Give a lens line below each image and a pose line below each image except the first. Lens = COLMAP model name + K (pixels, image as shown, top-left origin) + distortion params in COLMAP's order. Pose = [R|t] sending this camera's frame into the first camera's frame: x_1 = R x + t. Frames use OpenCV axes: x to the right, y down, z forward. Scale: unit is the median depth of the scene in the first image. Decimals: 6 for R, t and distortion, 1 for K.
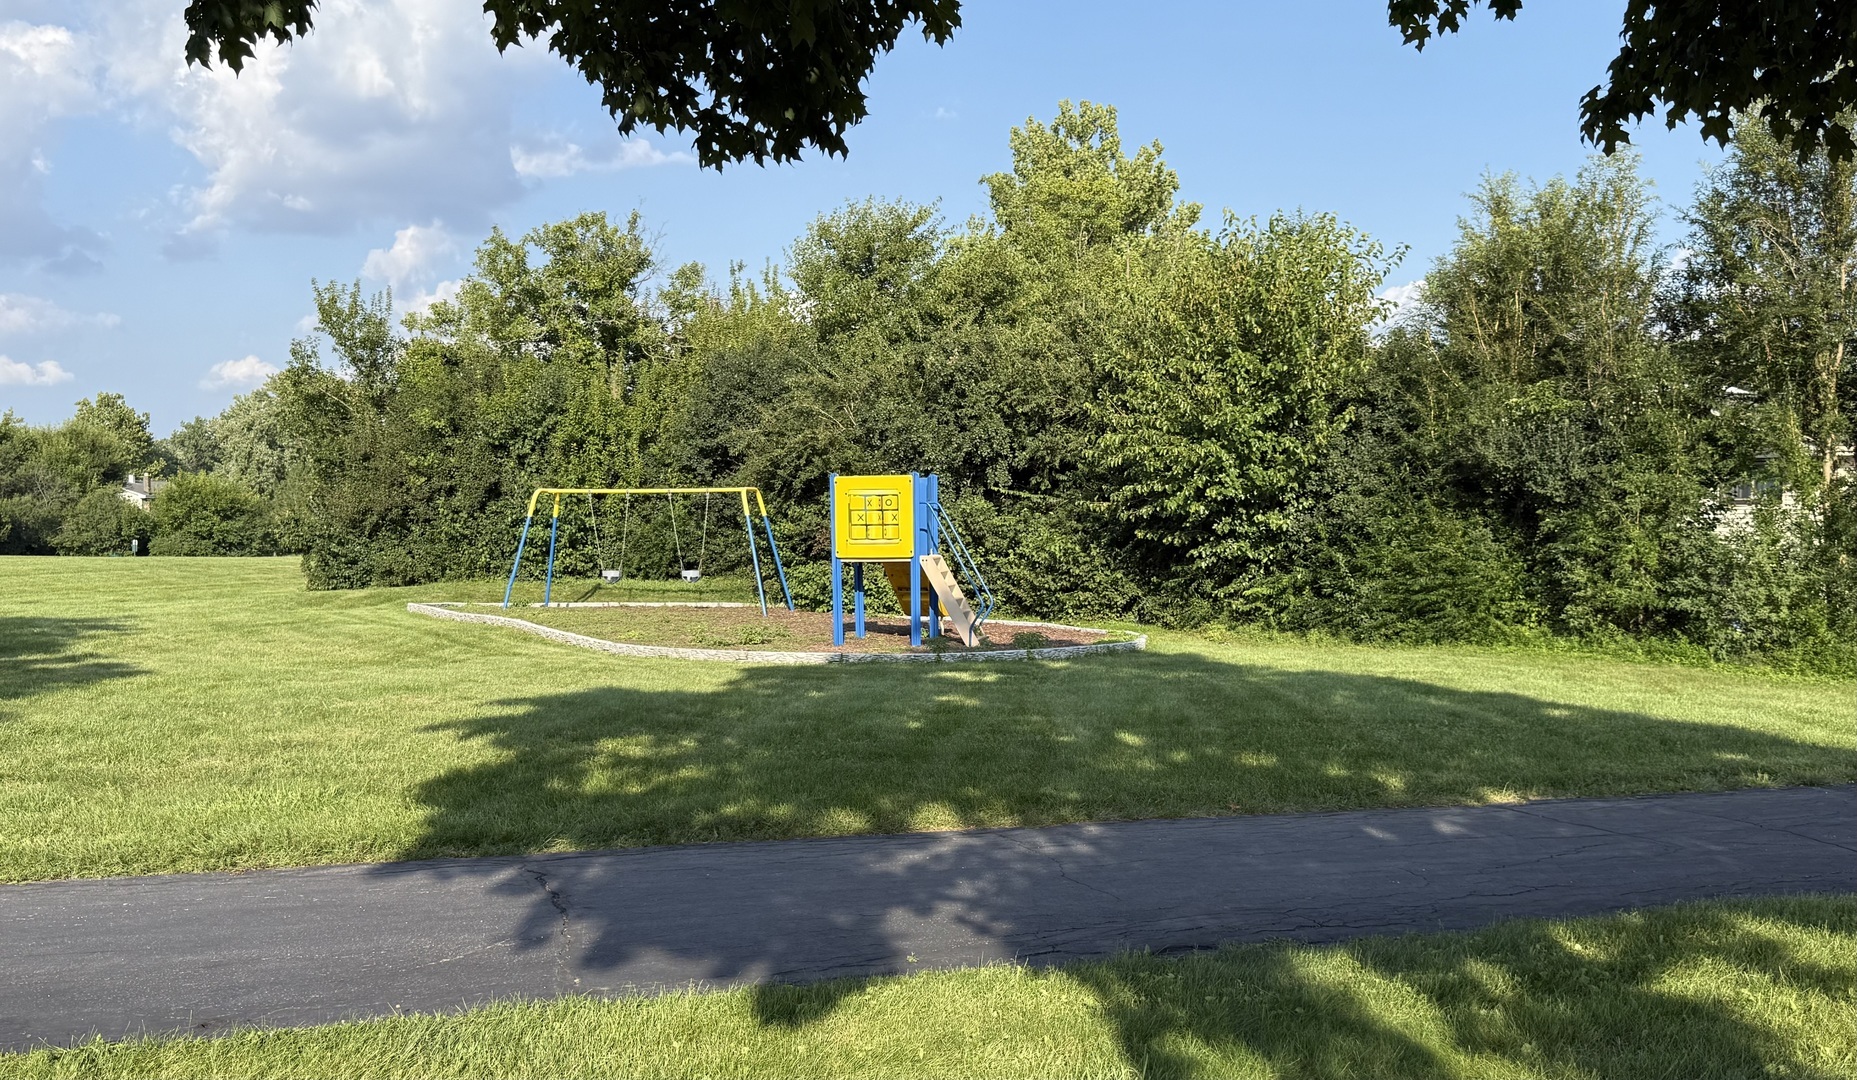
lens RADIAL K [[1734.7, 0, 928.5], [0, 1734.7, 540.0], [0, 0, 1]] dist [-0.000003, -0.000049]
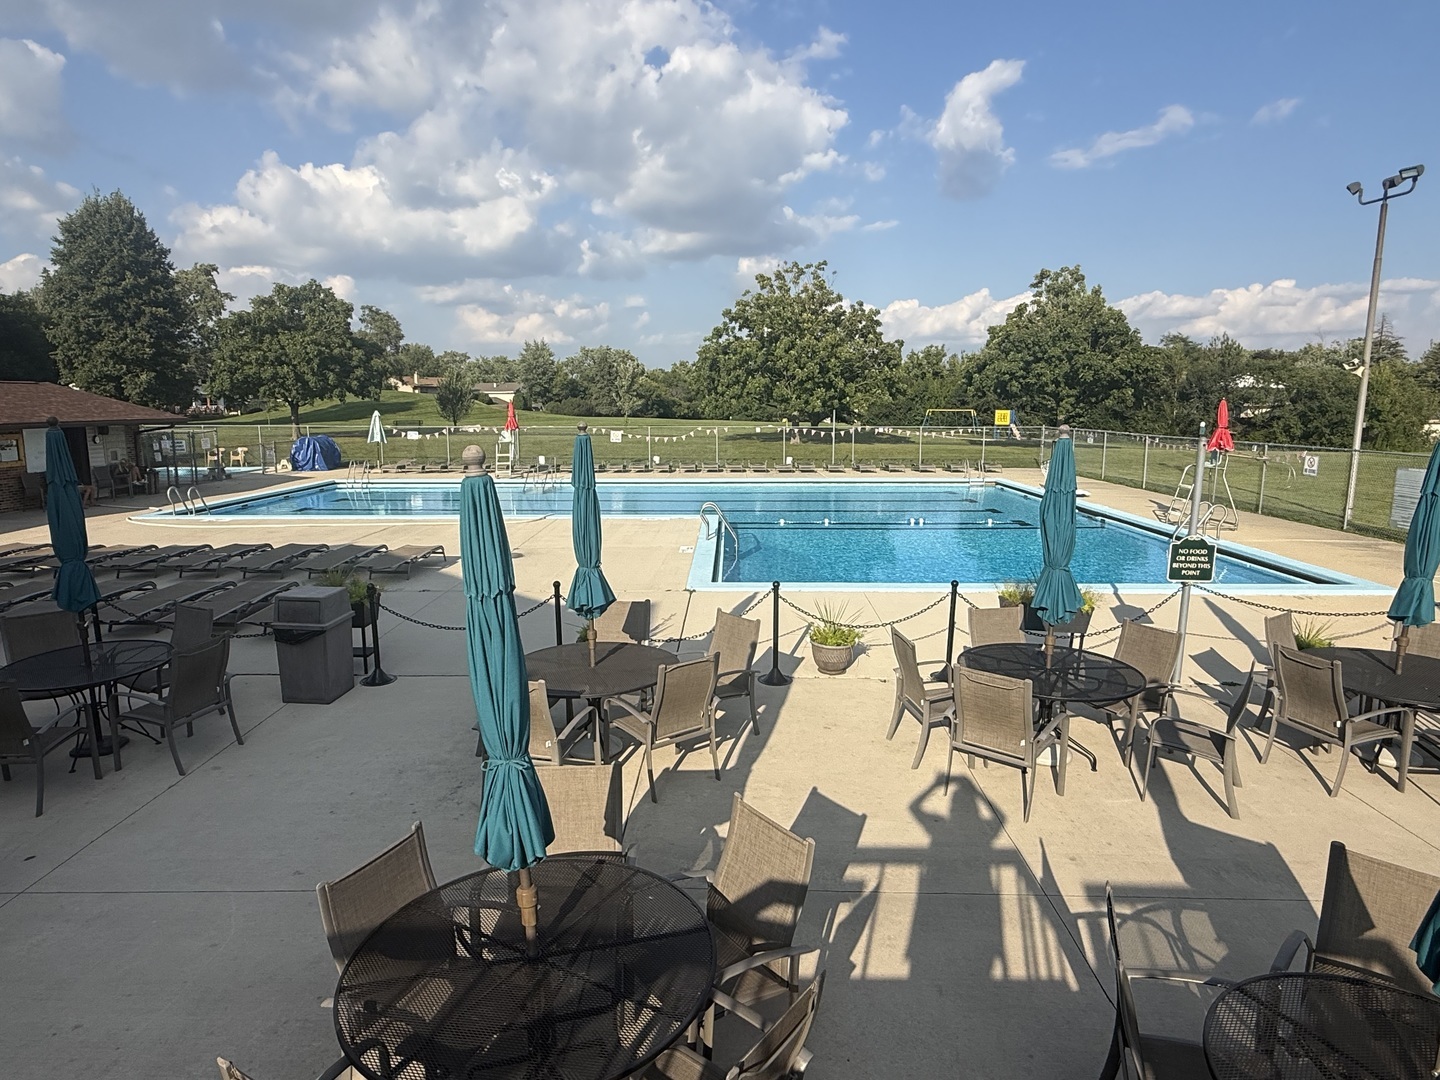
lens RADIAL K [[821.2, 0, 720.0], [0, 821.2, 540.0], [0, 0, 1]] dist [0.037194, 0.002447]
pose [[0.946562, 0.066684, -0.315553, -0.017527], [-0.021377, 0.989212, 0.144920, 0.009392], [0.321813, -0.130430, 0.937776, -1.254785]]
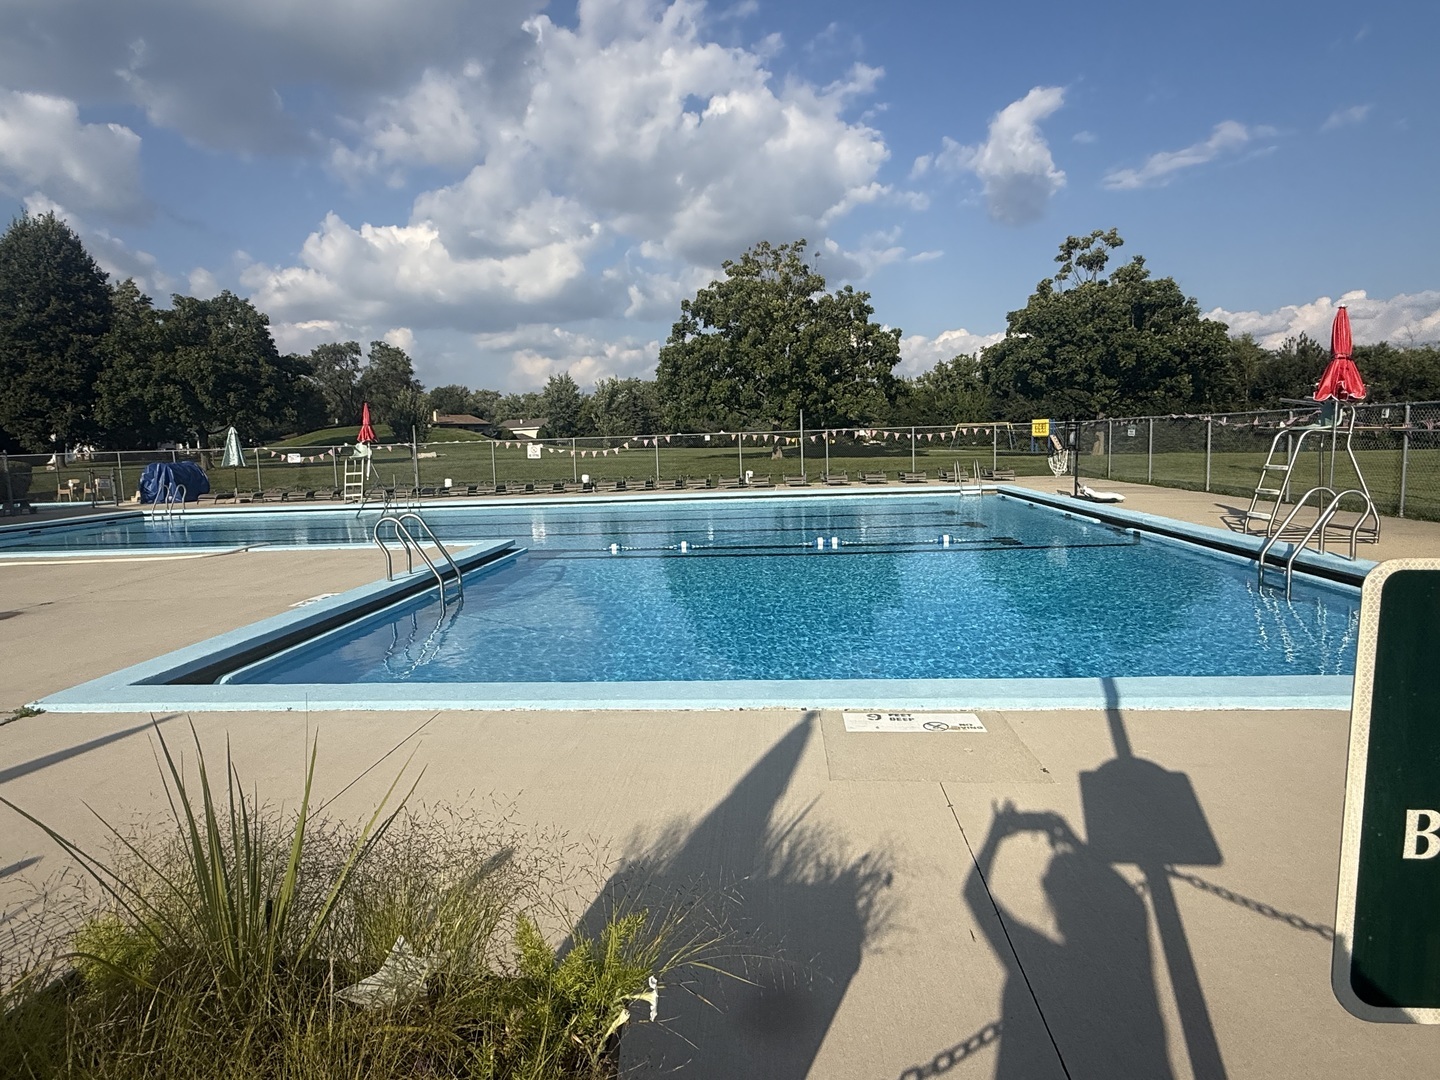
lens RADIAL K [[821.2, 0, 720.0], [0, 821.2, 540.0], [0, 0, 1]] dist [0.037194, 0.002447]
pose [[0.924633, 0.030864, -0.379607, 0.019064], [0.009255, 0.994596, 0.103410, 0.035745], [0.380747, -0.099130, 0.919350, -1.039870]]
